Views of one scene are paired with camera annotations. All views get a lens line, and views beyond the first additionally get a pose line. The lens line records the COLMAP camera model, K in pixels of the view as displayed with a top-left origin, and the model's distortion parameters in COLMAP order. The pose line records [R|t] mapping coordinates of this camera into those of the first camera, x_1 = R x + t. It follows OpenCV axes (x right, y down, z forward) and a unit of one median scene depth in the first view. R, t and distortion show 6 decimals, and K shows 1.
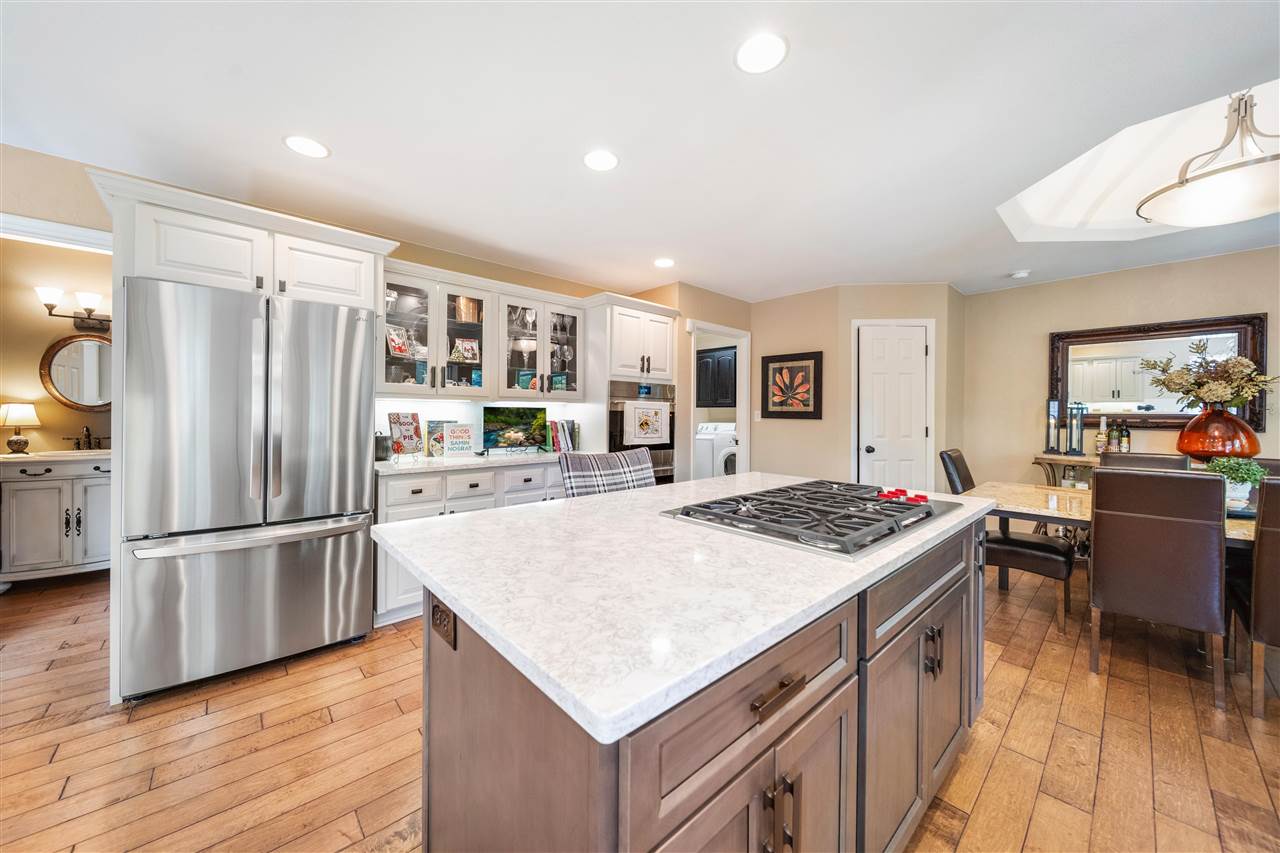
lens RADIAL K [[449.7, 0, 653.0], [0, 449.7, 419.3], [0, 0, 1]] dist [0.000560, -0.001313]
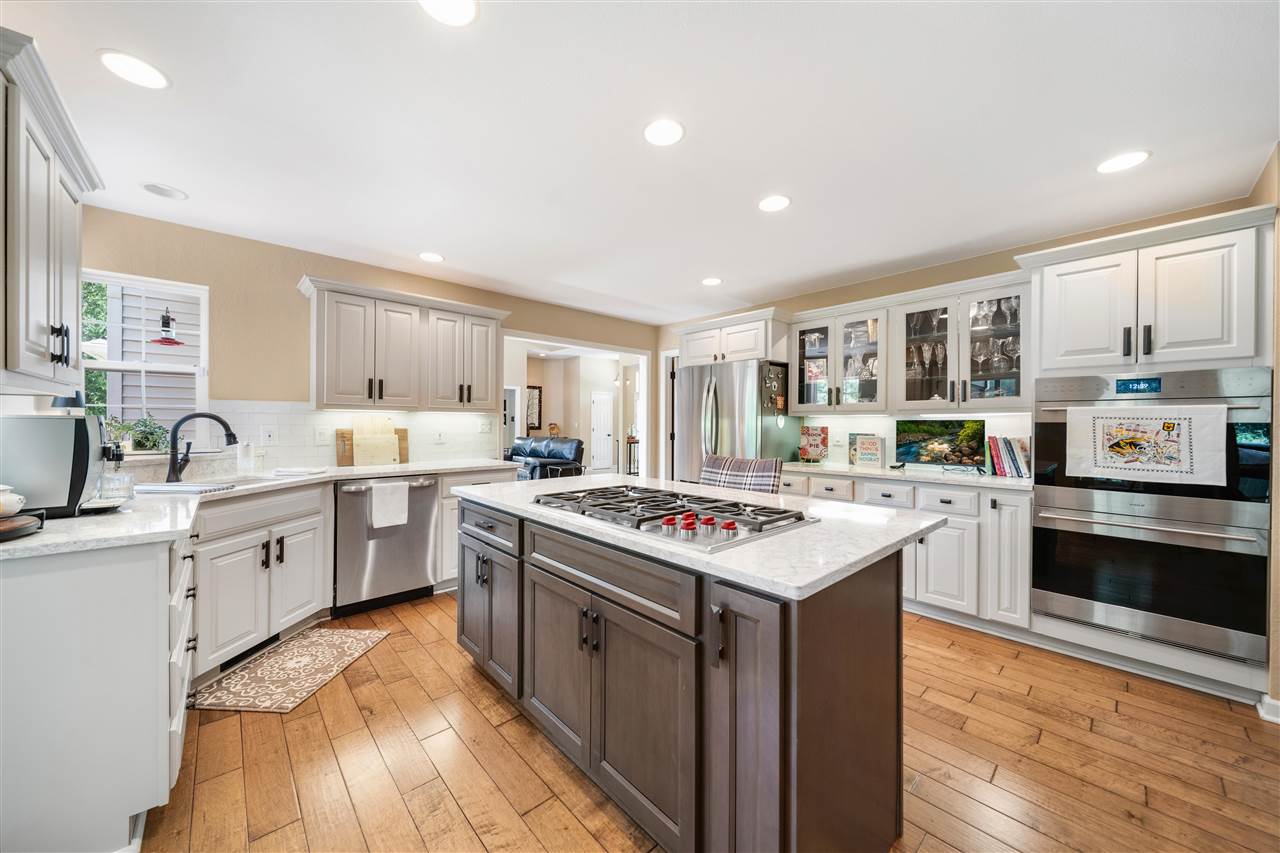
lens RADIAL K [[449.7, 0, 631.1], [0, 449.7, 424.5], [0, 0, 1]] dist [0.000560, -0.001313]
pose [[0.009337, -0.008329, -0.999922, 0.592657], [-0.015805, 0.999839, -0.008476, -0.000210], [0.999831, 0.015883, 0.009204, 0.369989]]
